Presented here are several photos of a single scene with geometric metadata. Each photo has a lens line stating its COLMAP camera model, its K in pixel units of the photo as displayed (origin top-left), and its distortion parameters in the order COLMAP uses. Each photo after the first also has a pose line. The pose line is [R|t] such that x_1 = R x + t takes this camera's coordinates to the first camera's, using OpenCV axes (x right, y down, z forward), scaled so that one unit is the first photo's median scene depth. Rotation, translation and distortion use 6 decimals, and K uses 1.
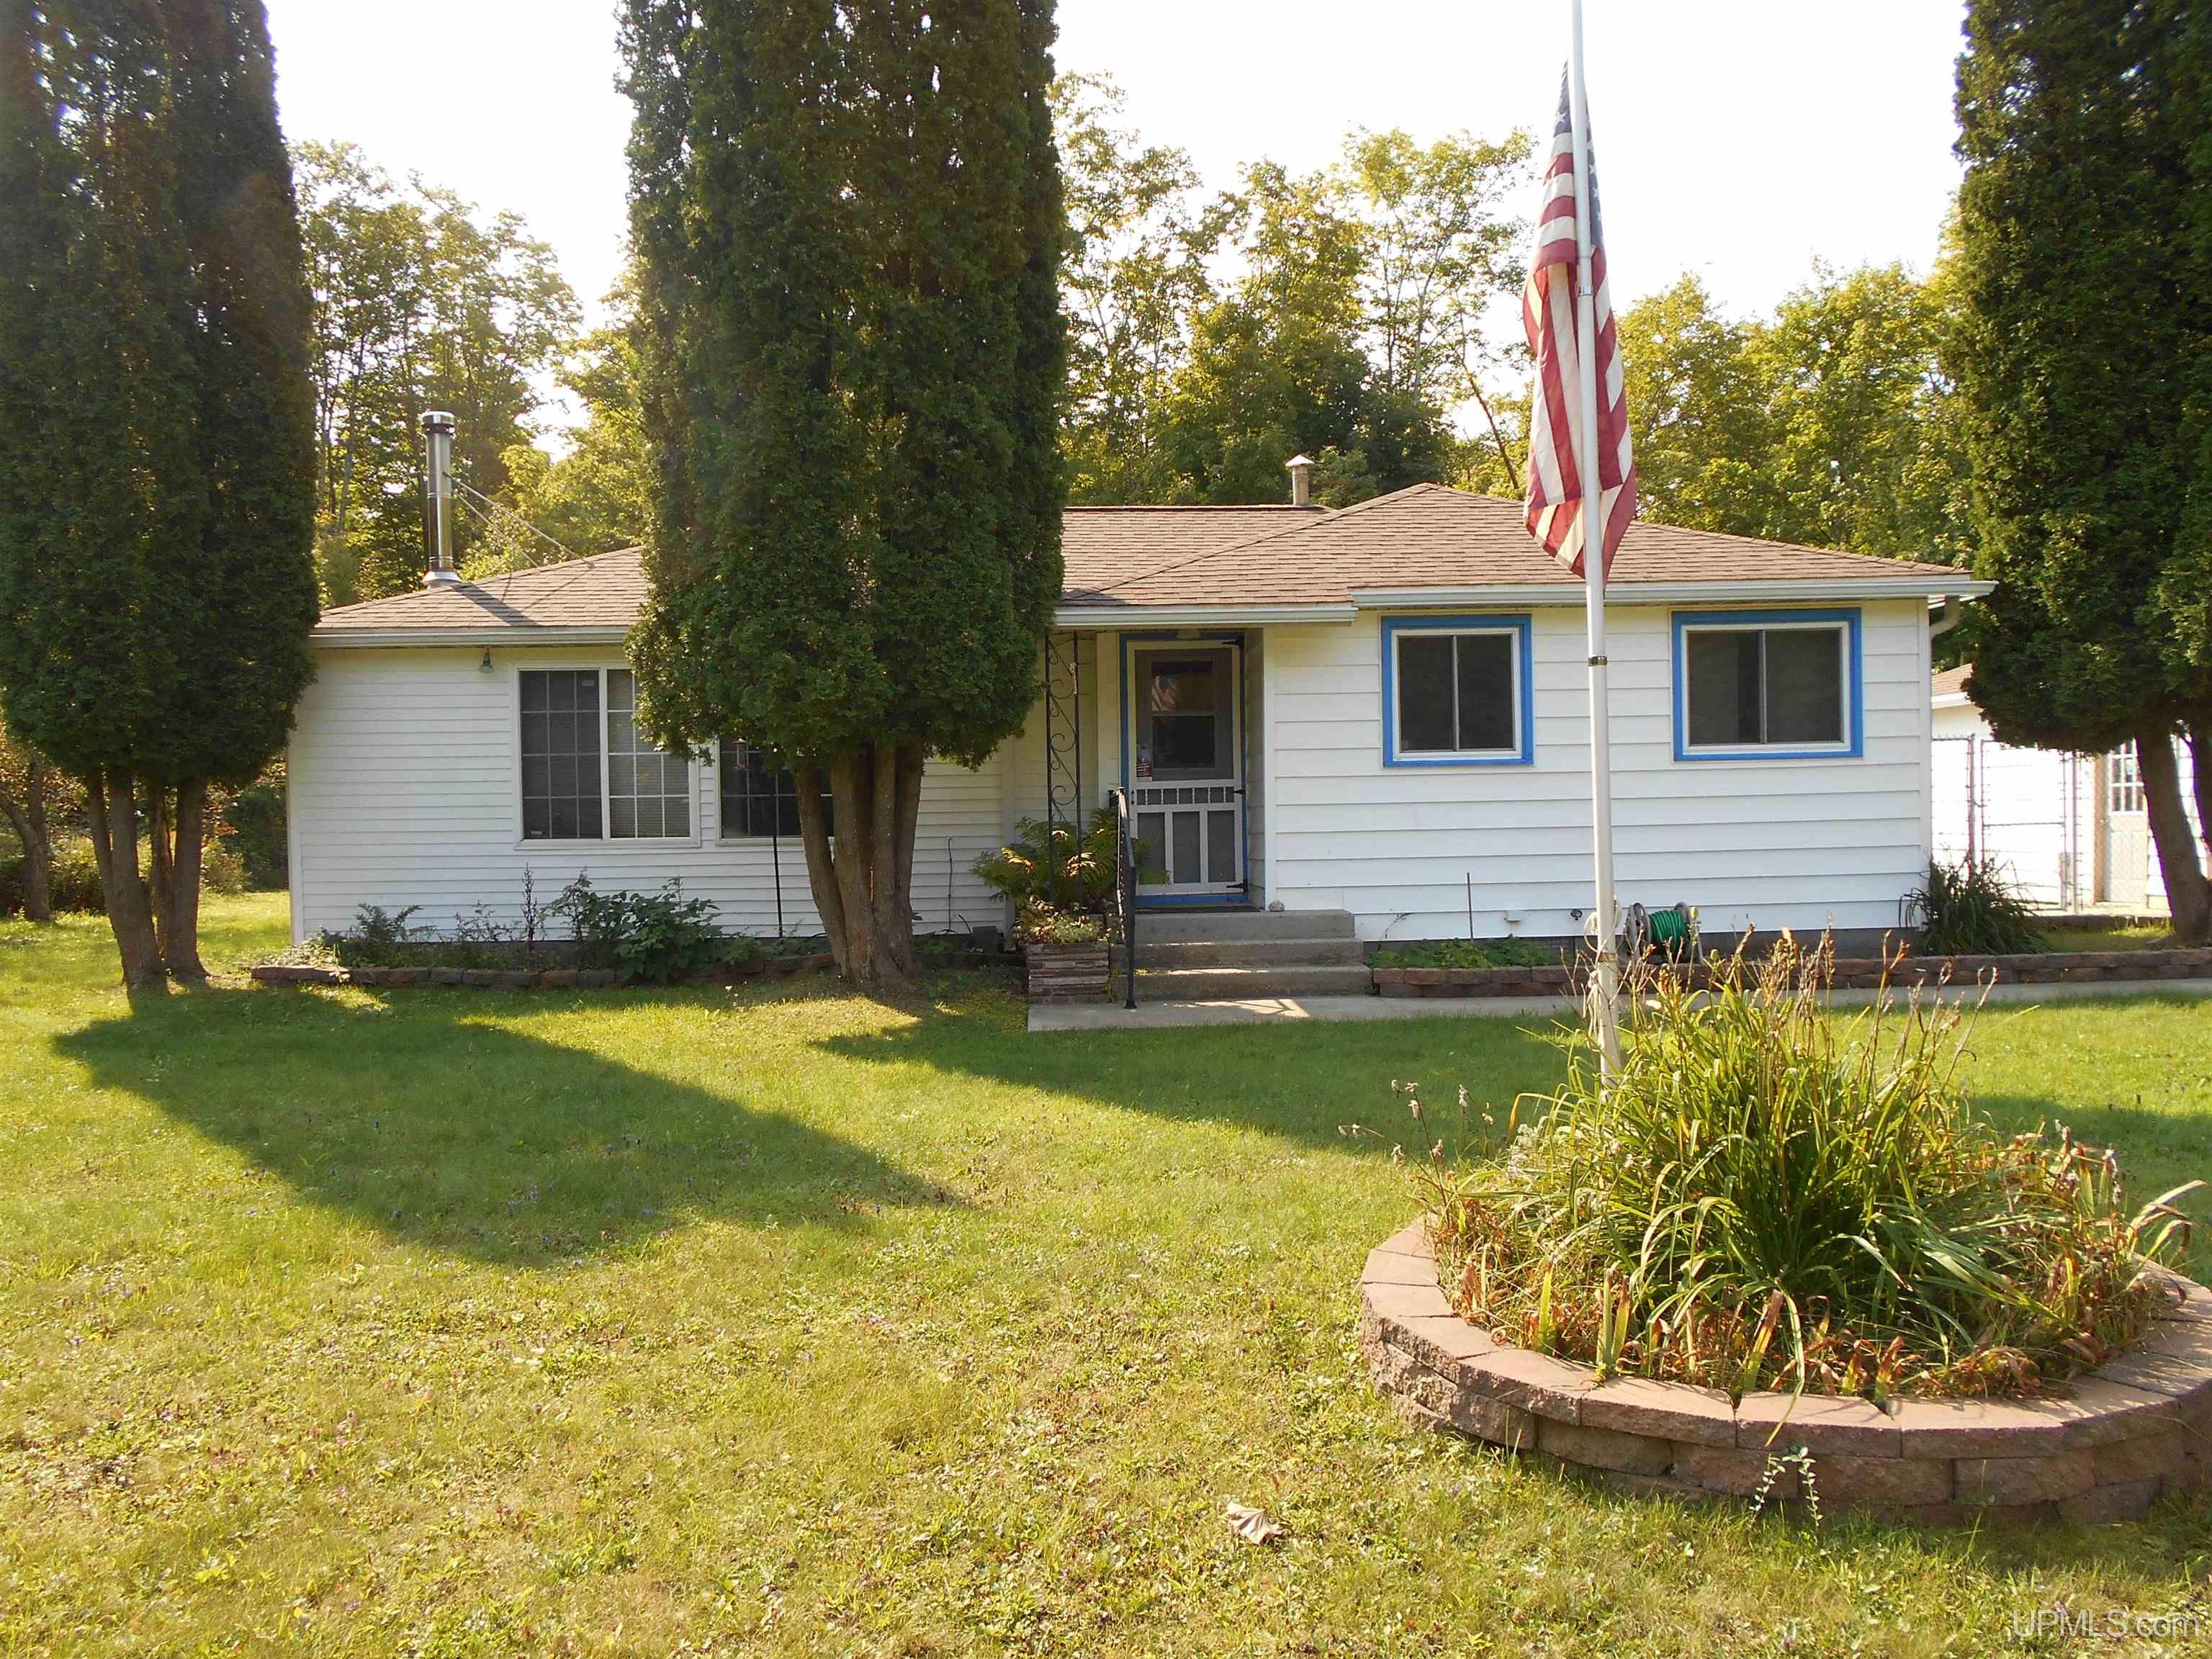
lens RADIAL K [[1748.8, 0, 1095.3], [0, 1748.8, 859.5], [0, 0, 1]] dist [-0.068274, 0.148577]
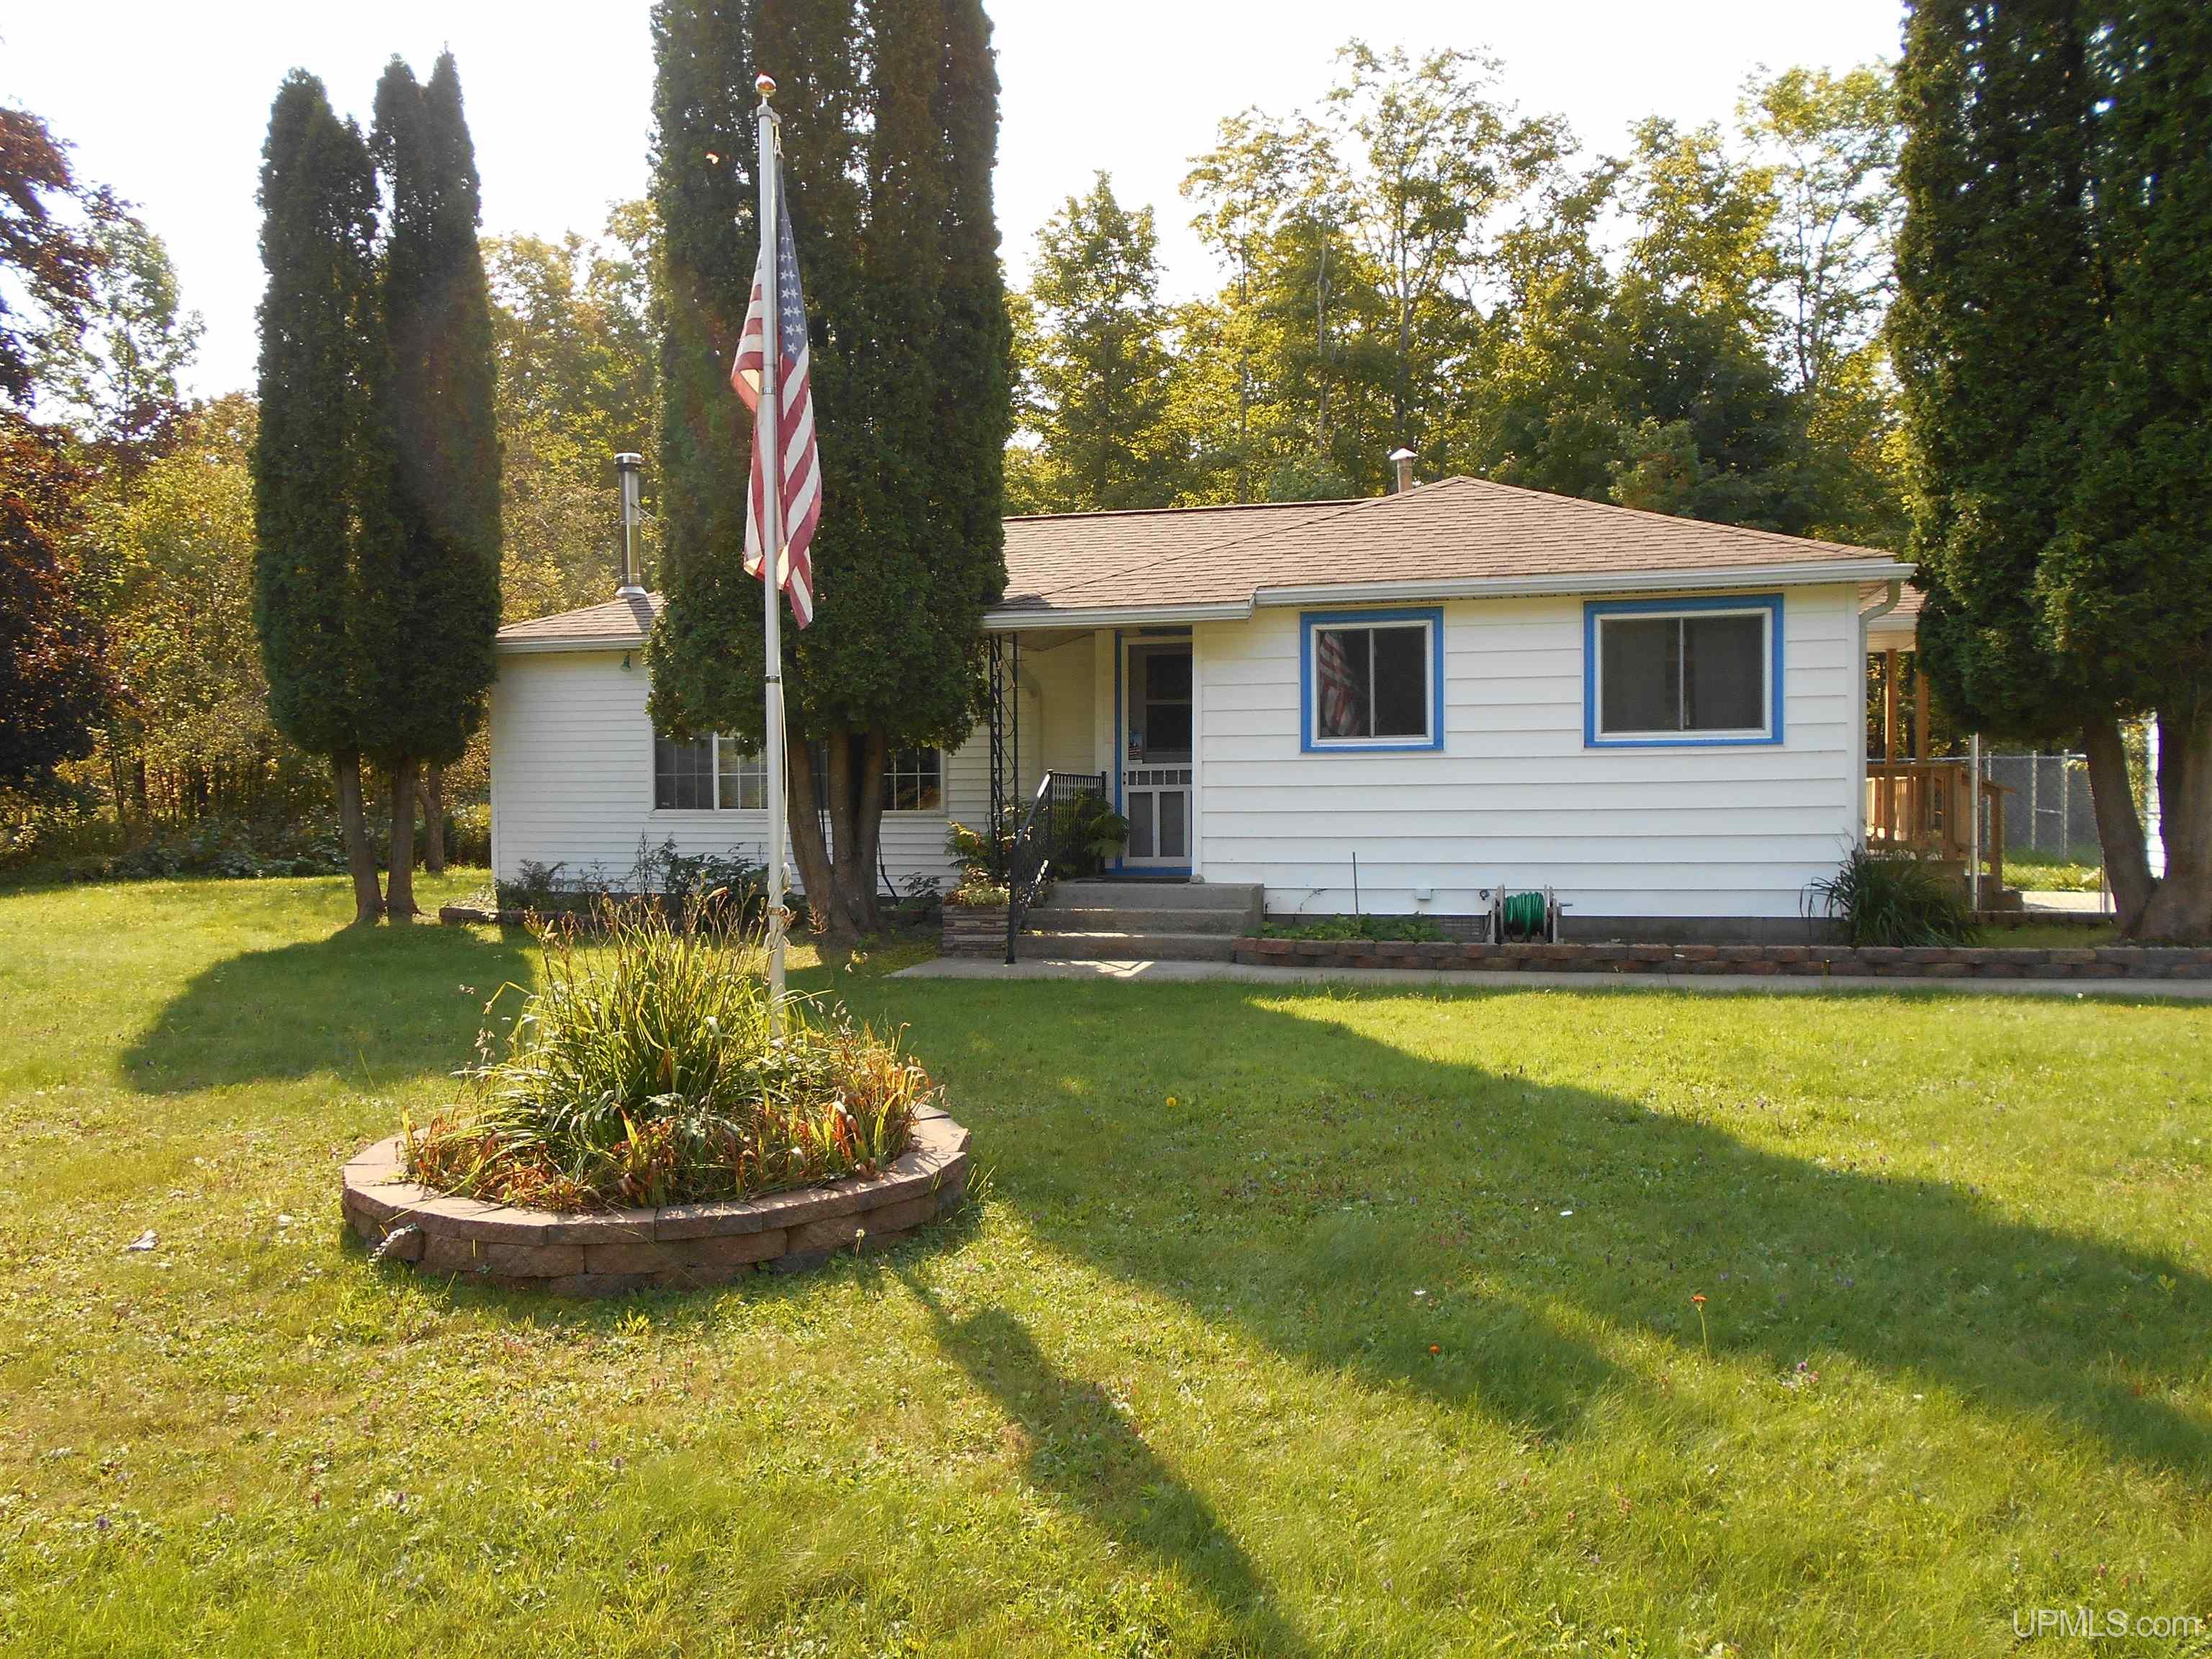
lens RADIAL K [[1748.8, 0, 1095.3], [0, 1748.8, 859.5], [0, 0, 1]] dist [-0.068274, 0.148577]
pose [[0.951838, 0.022375, -0.305783, 0.373748], [-0.017796, 0.999684, 0.017756, -0.003898], [0.306084, -0.011459, 0.951936, -0.063946]]
